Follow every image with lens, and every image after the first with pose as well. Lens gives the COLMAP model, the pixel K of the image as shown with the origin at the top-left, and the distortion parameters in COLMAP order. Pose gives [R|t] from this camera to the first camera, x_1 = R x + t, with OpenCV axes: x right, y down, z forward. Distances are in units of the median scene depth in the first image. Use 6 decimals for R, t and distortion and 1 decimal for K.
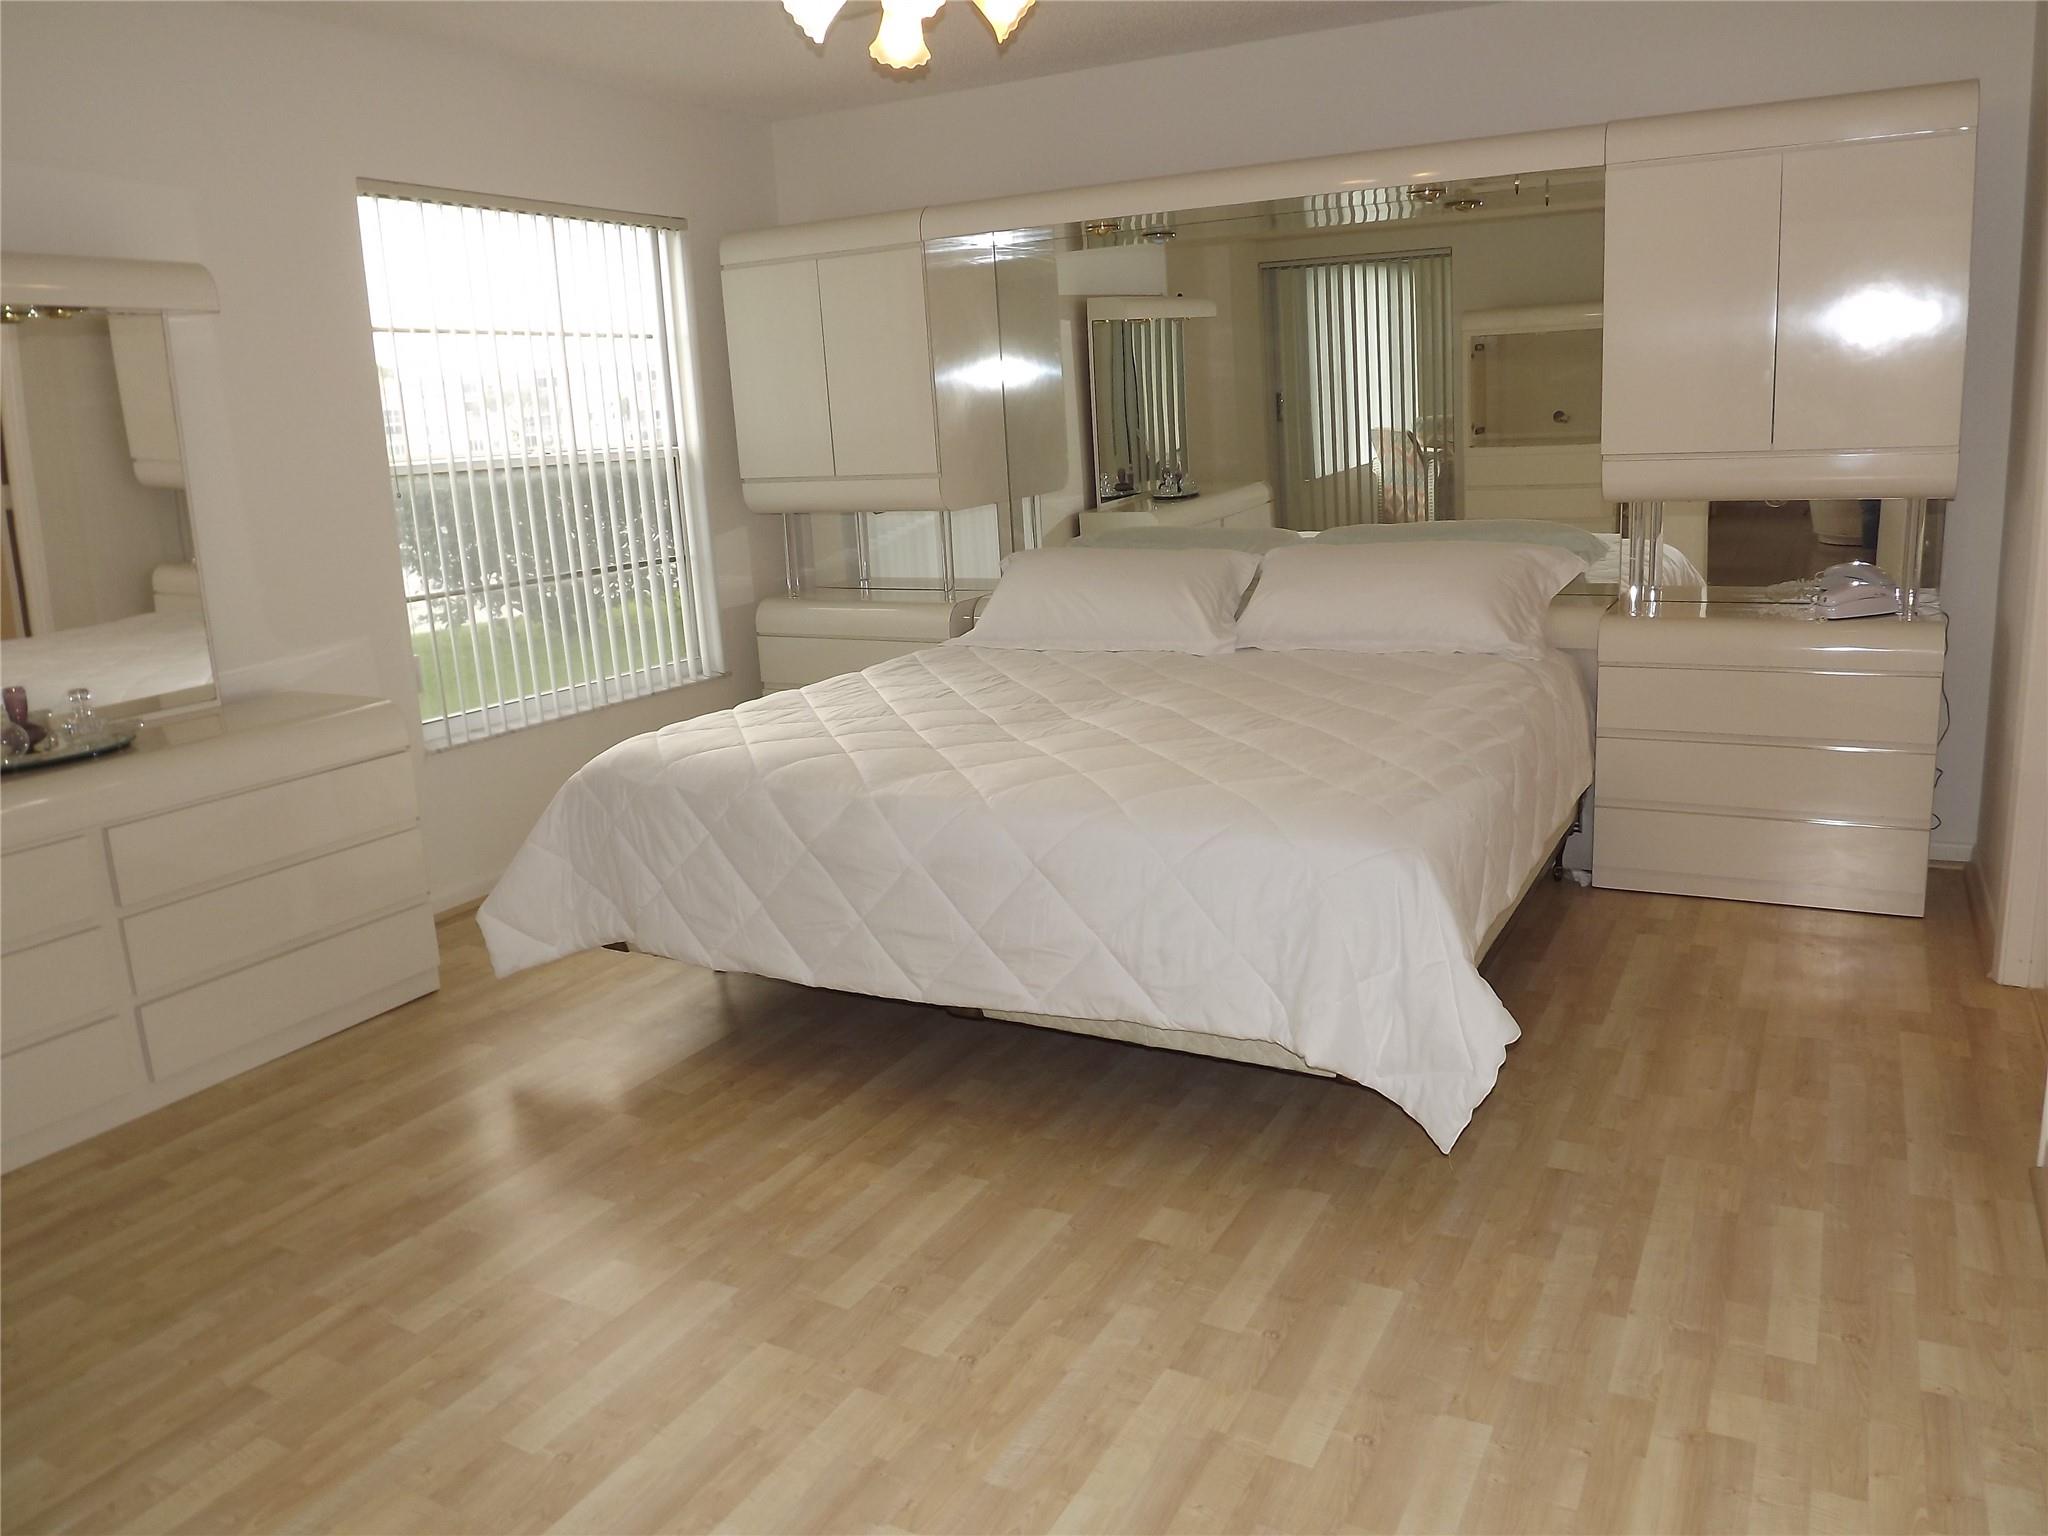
lens RADIAL K [[1455.7, 0, 1047.5], [0, 1455.7, 731.1], [0, 0, 1]] dist [-0.059774, 0.015476]
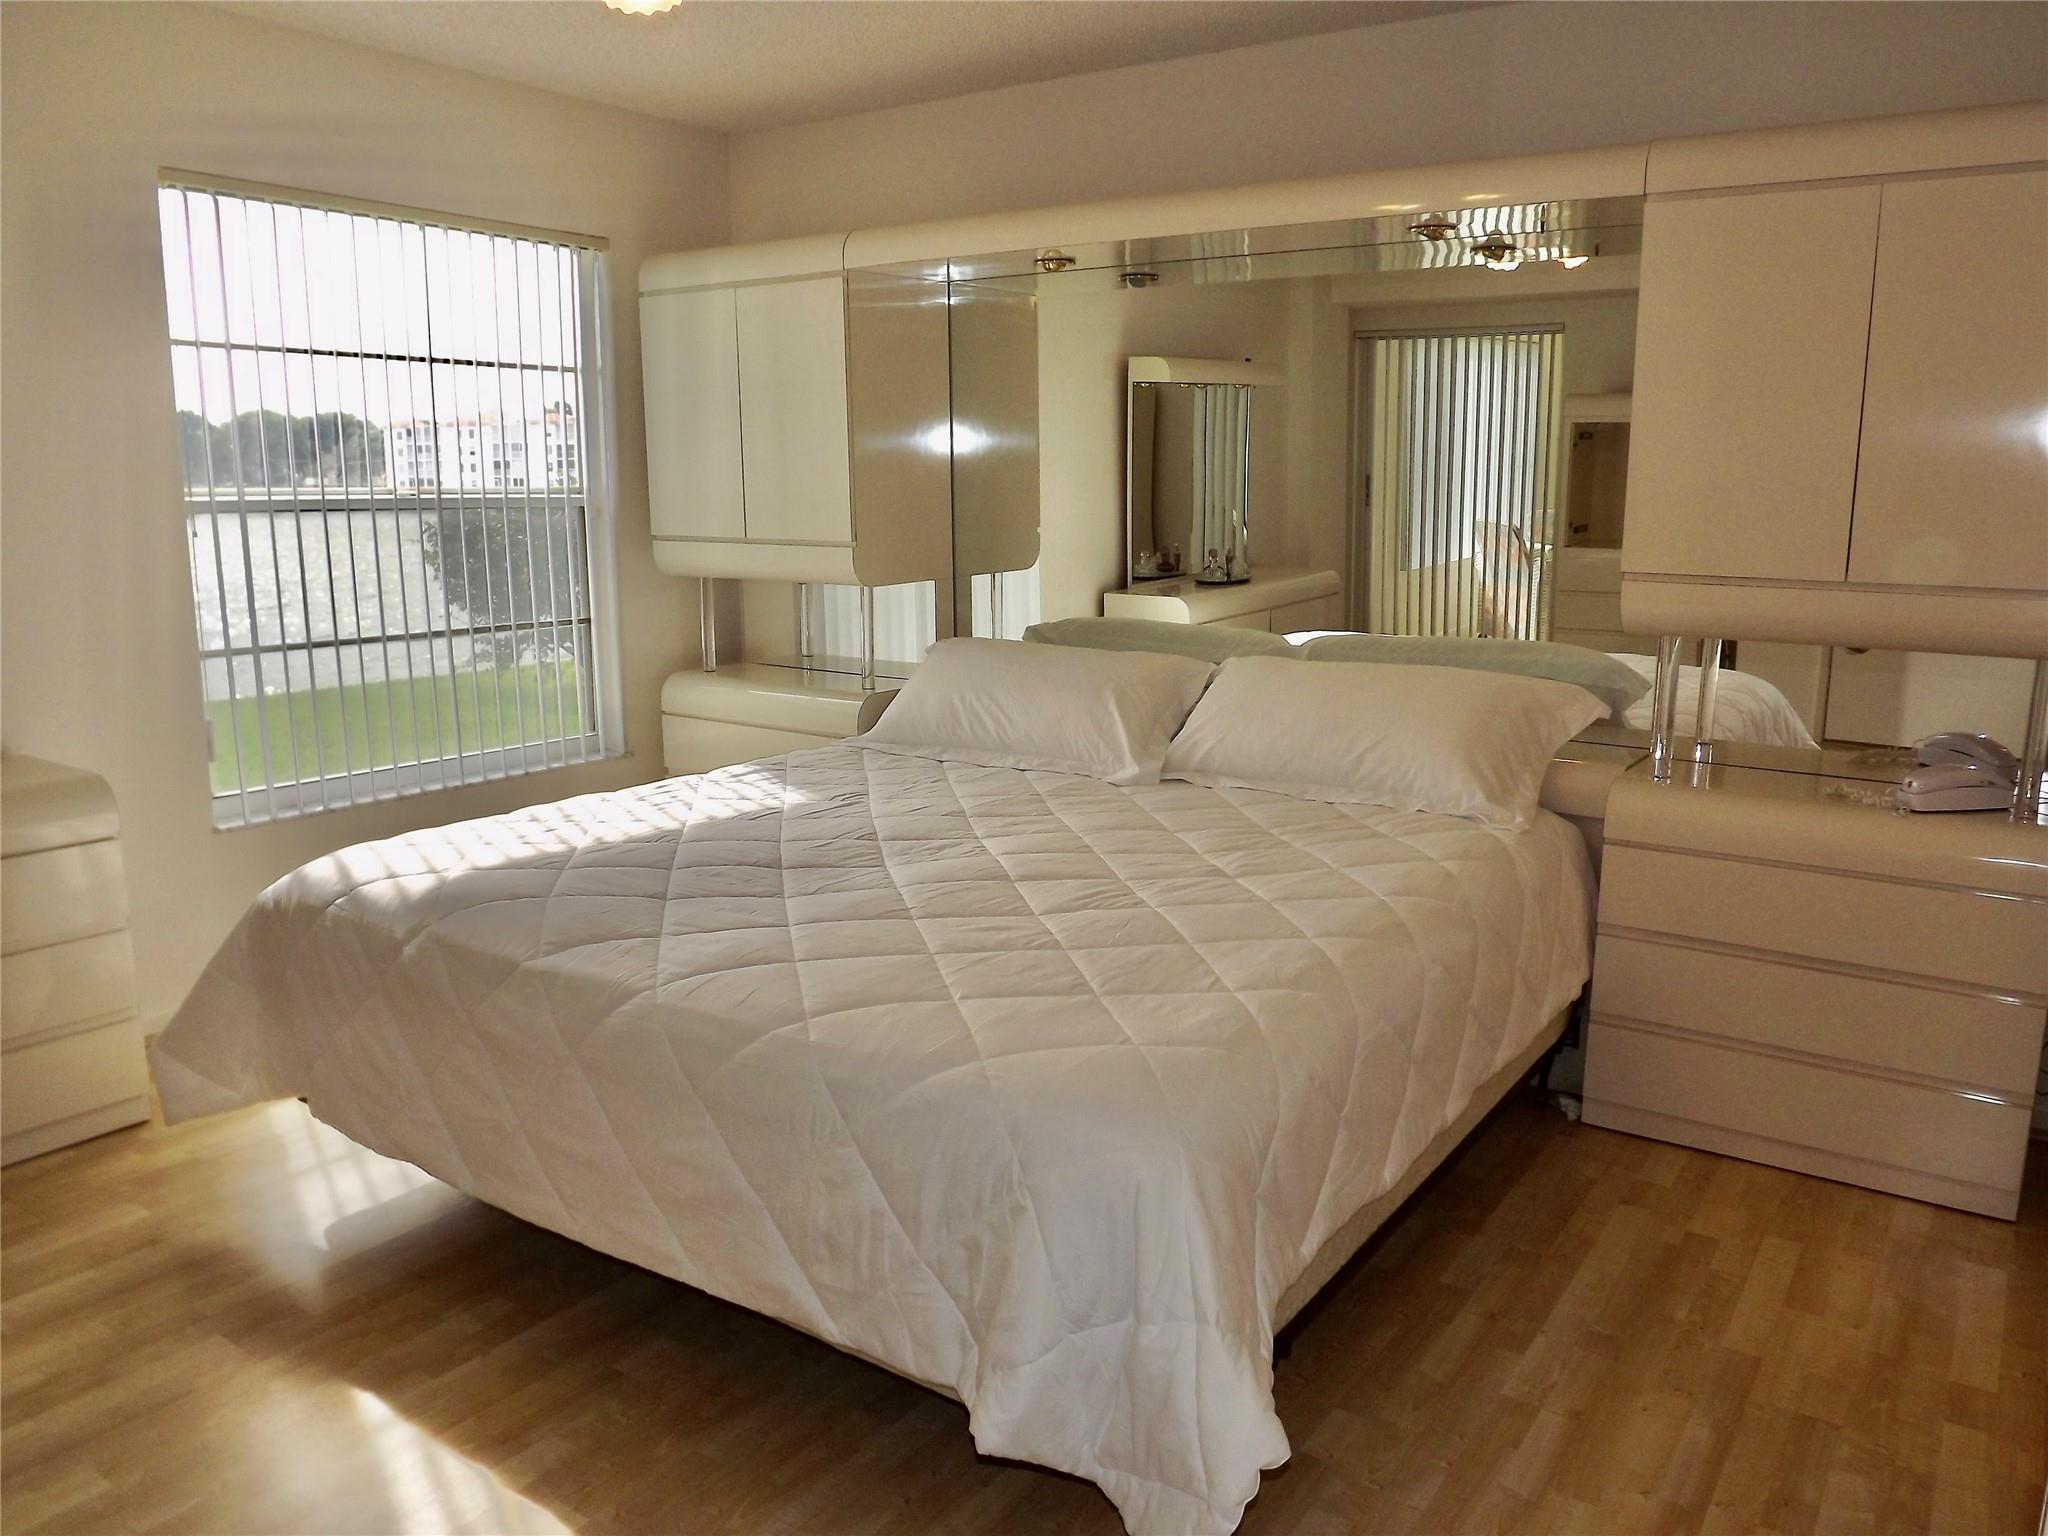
lens RADIAL K [[1455.7, 0, 1045.9], [0, 1455.7, 762.8], [0, 0, 1]] dist [-0.059774, 0.015476]
pose [[0.992444, 0.073900, -0.097952, 0.172216], [-0.076040, 0.996937, -0.018296, -0.055543], [0.096299, 0.025606, 0.995023, 0.219909]]
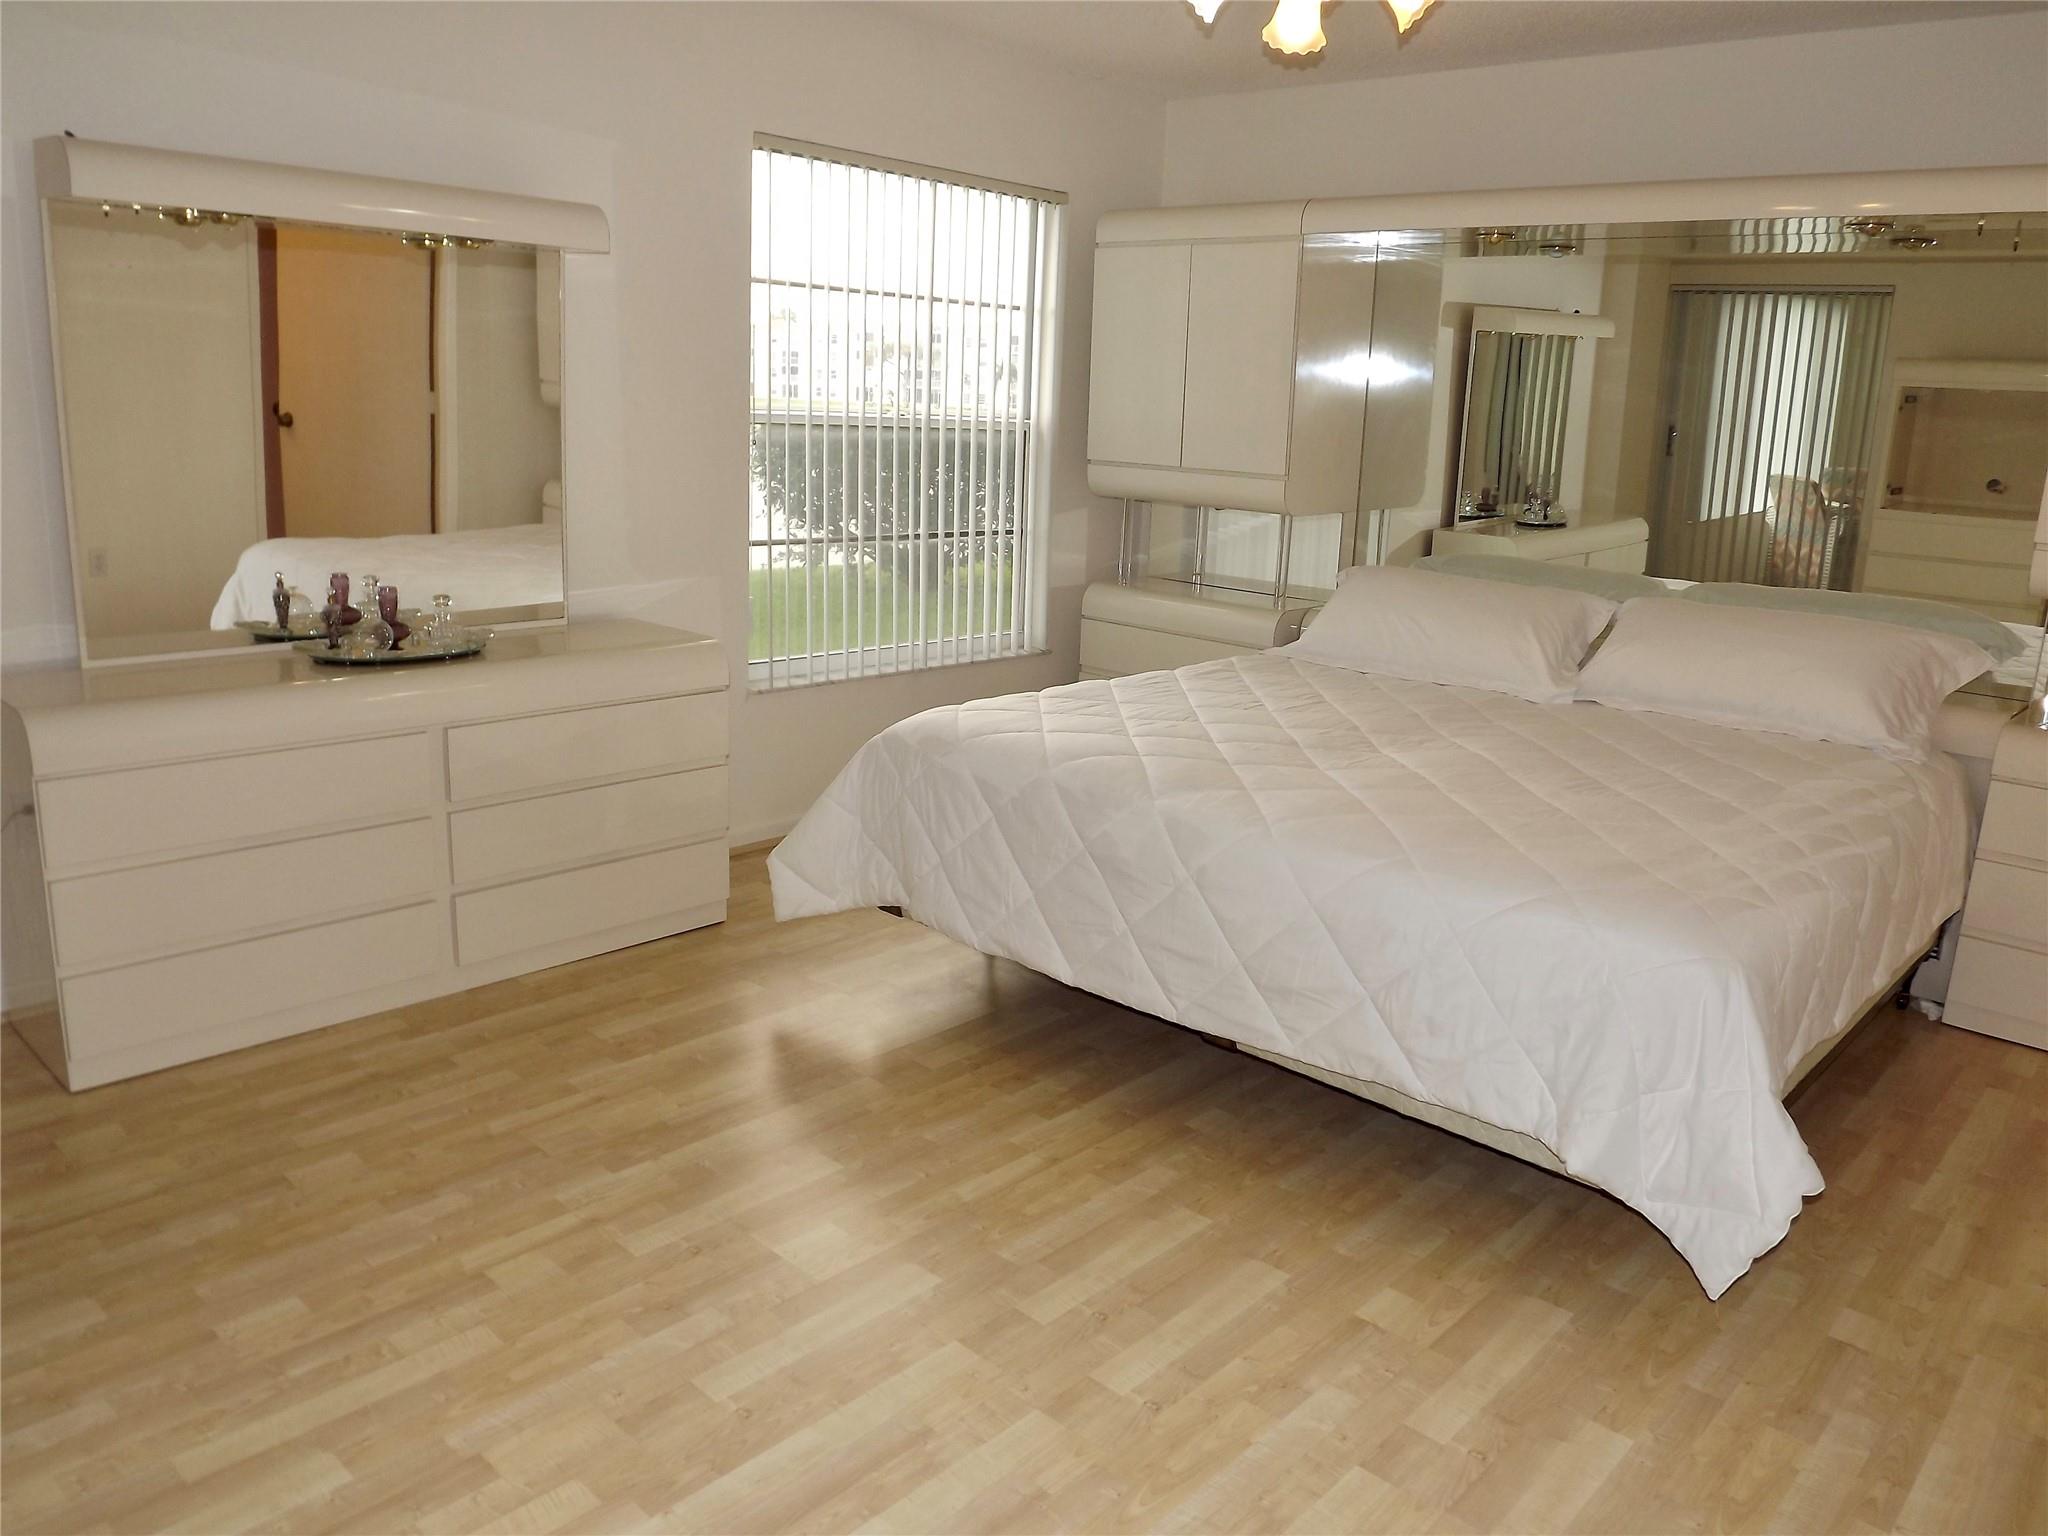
lens RADIAL K [[1455.7, 0, 1048.7], [0, 1455.7, 762.7], [0, 0, 1]] dist [-0.059774, 0.015476]
pose [[0.965079, 0.148058, -0.216106, 0.013111], [-0.141273, 0.988873, 0.046604, -0.015661], [0.220601, -0.014447, 0.975257, 0.027492]]
